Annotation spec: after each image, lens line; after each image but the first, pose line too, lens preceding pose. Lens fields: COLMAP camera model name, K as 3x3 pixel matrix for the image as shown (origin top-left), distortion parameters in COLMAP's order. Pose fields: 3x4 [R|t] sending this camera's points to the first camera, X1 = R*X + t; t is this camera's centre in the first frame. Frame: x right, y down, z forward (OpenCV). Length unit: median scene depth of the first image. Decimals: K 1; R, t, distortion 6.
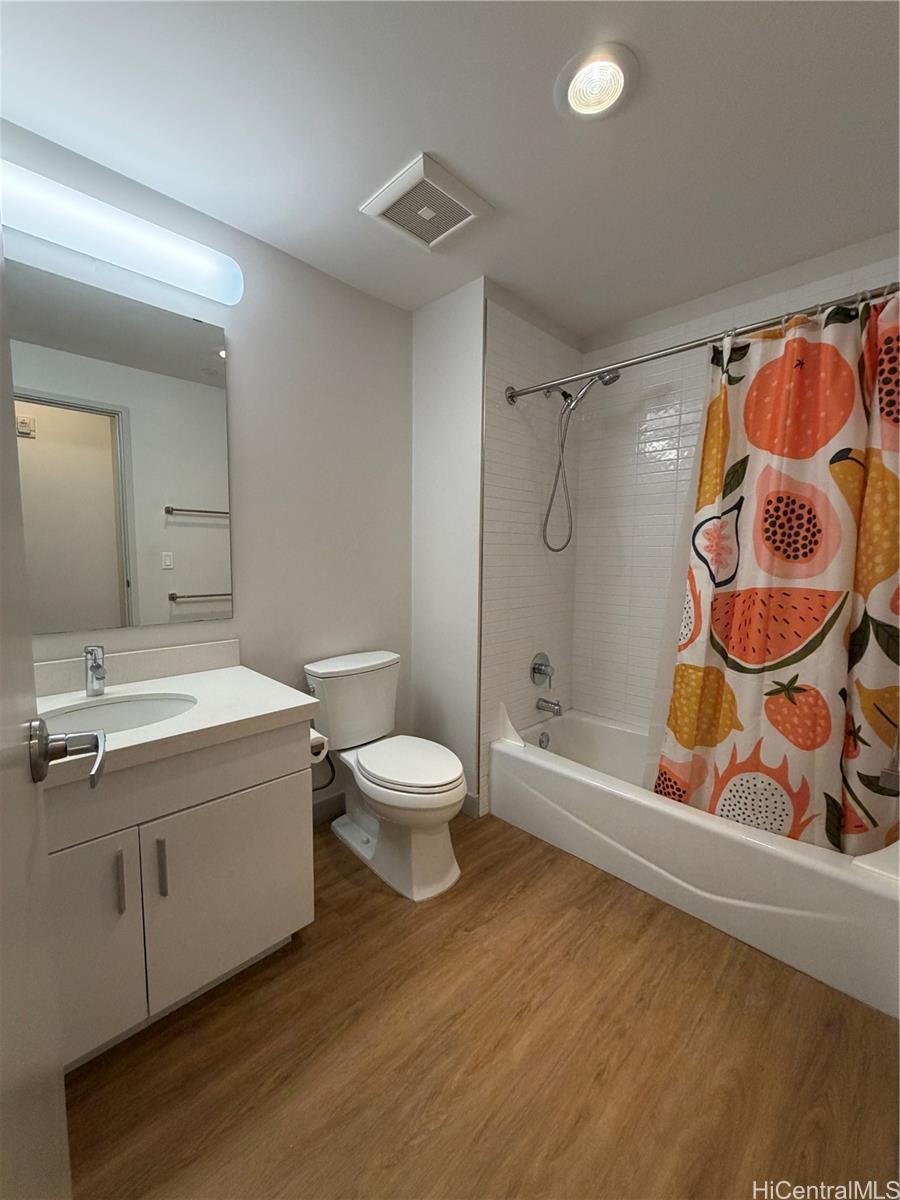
lens RADIAL K [[479.1, 0, 450.0], [0, 479.1, 600.0], [0, 0, 1]] dist [0.001045, -0.000229]
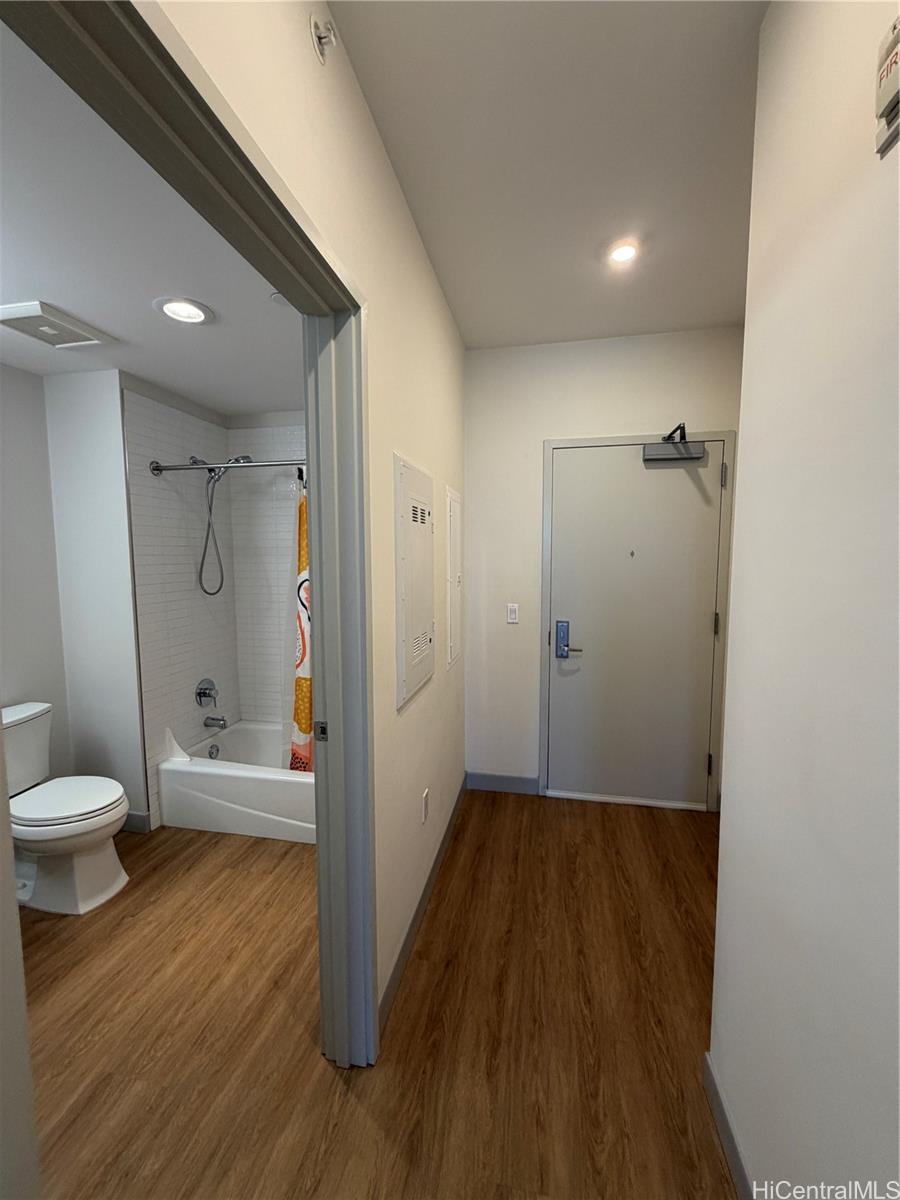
lens RADIAL K [[479.1, 0, 450.0], [0, 479.1, 600.0], [0, 0, 1]] dist [0.001045, -0.000229]
pose [[0.835212, -0.061321, 0.546499, 0.074008], [0.064031, 0.997848, 0.014107, -0.079701], [-0.546188, 0.023210, 0.837341, -0.416048]]
